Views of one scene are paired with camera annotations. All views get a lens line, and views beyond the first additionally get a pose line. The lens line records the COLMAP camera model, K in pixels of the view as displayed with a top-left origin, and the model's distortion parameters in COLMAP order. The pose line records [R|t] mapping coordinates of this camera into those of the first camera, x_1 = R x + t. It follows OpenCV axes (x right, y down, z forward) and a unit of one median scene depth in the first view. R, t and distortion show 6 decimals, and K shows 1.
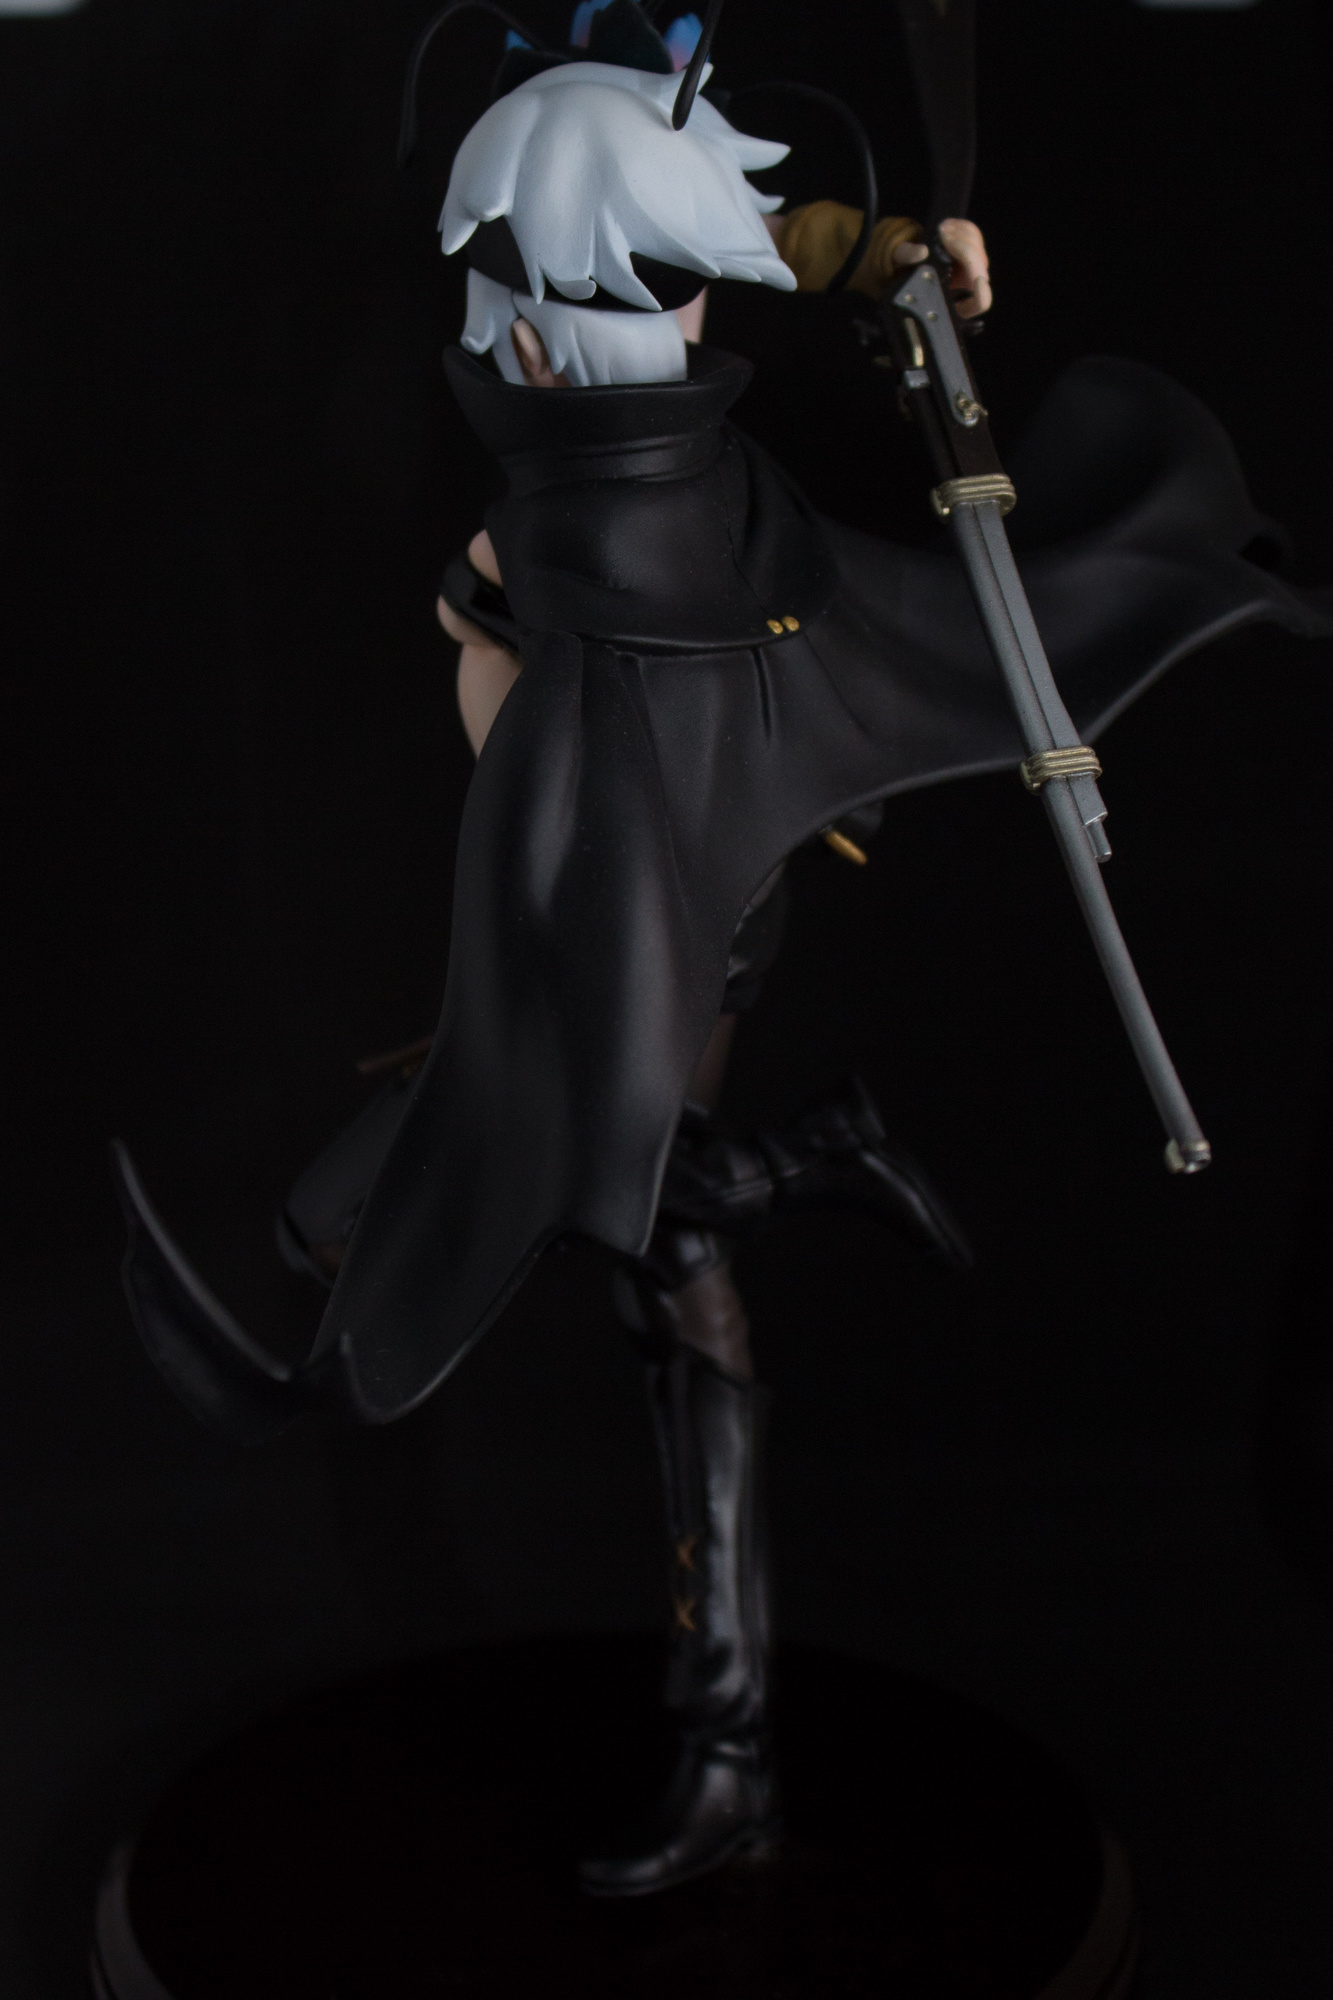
lens RADIAL K [[3246.4, 0, 666.5], [0, 3246.4, 889.2], [0, 0, 1]] dist [-0.036666, 0.018180]
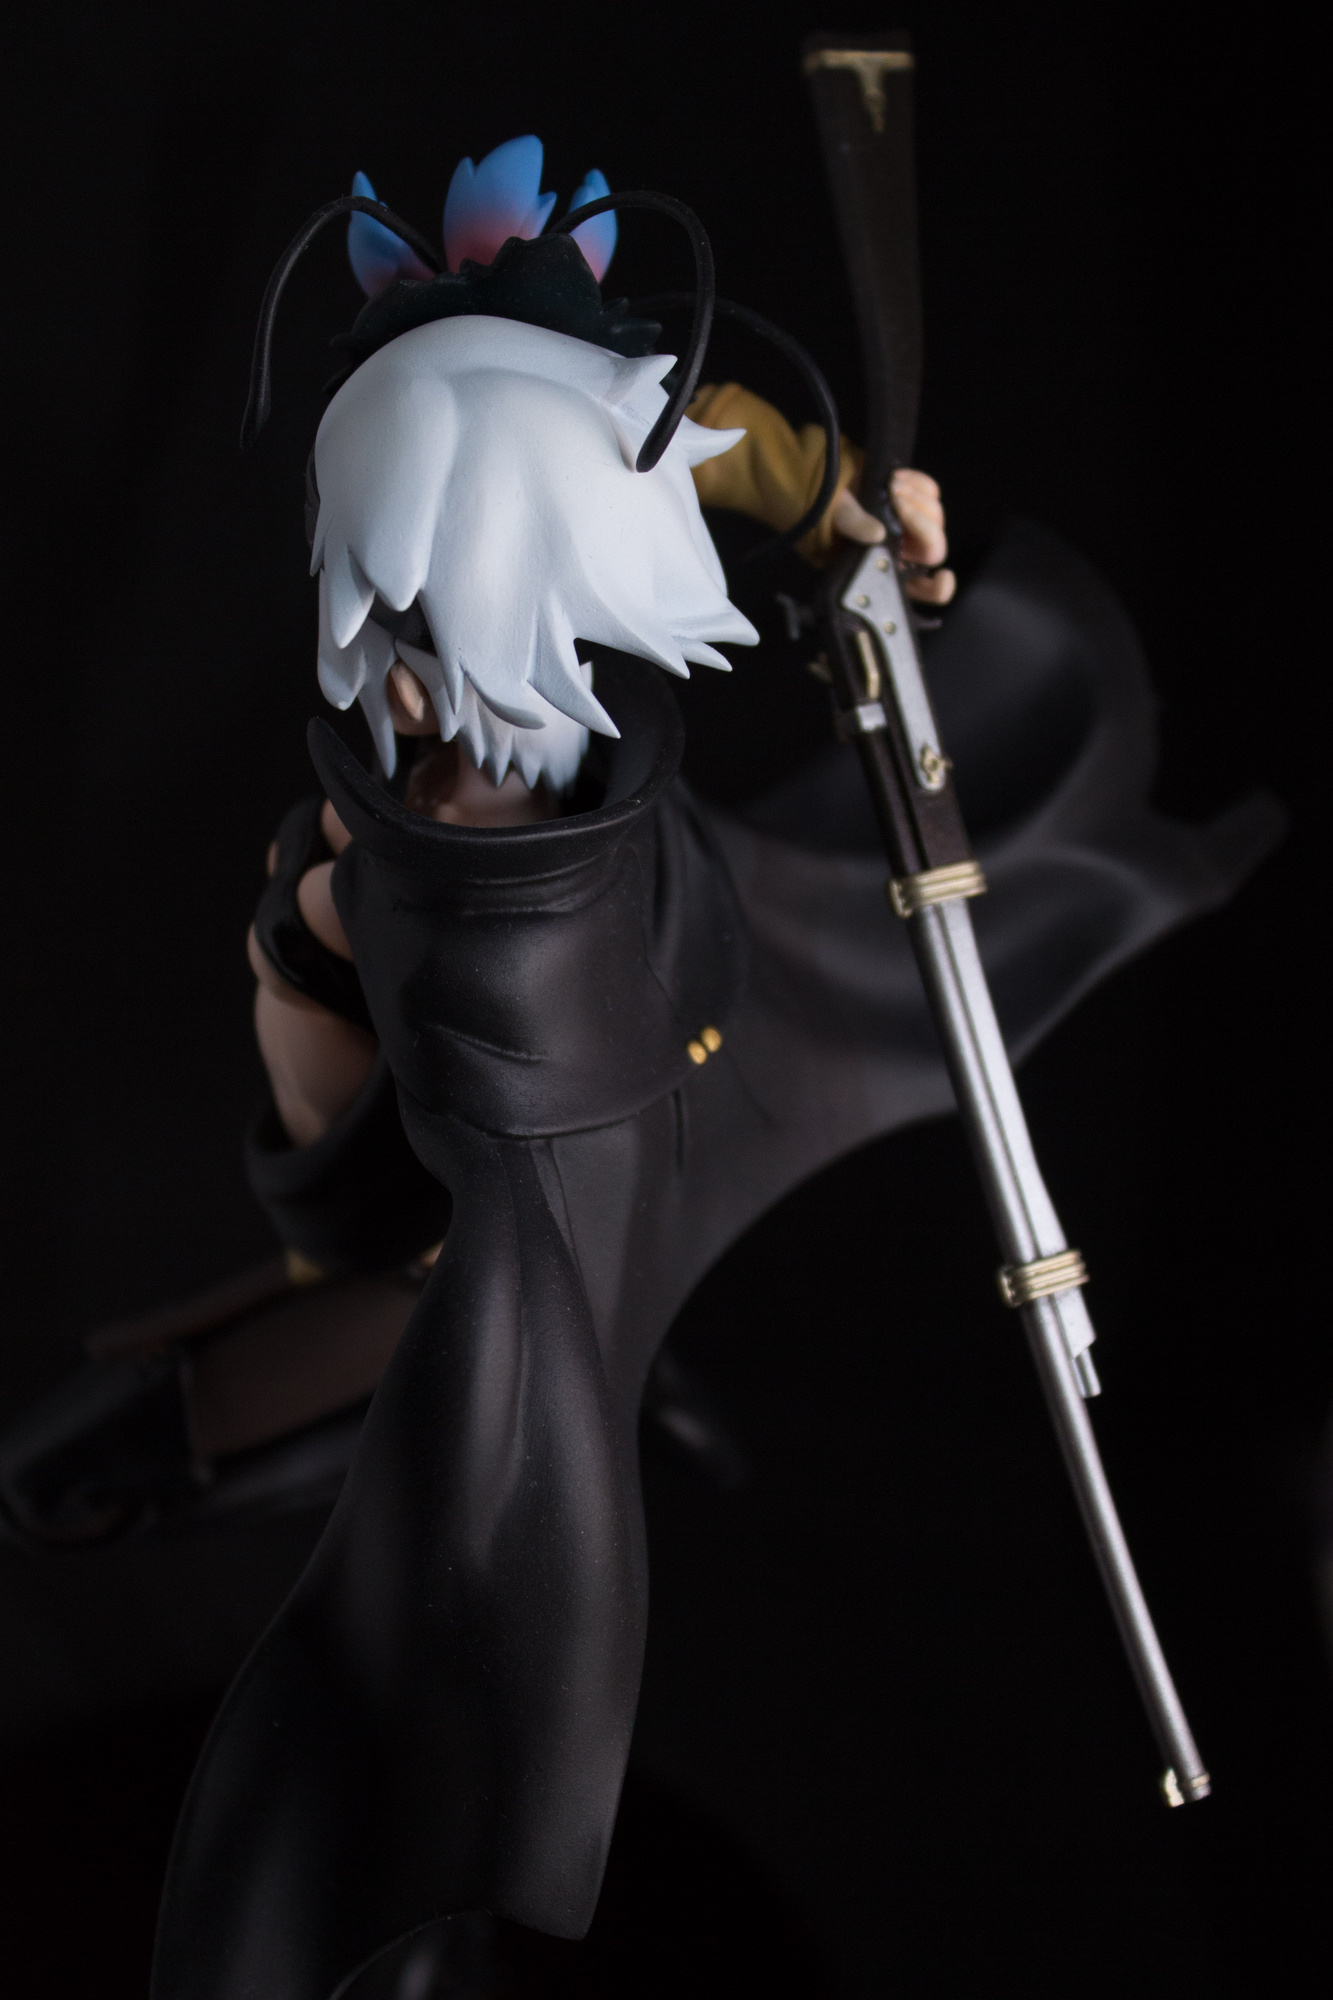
lens RADIAL K [[3246.4, 0, 666.5], [0, 3246.4, 889.2], [0, 0, 1]] dist [-0.036666, 0.018180]
pose [[0.965907, -0.003945, 0.258859, -0.183706], [-0.081528, 0.944375, 0.318606, -0.376934], [-0.245717, -0.328848, 0.911856, 0.271780]]
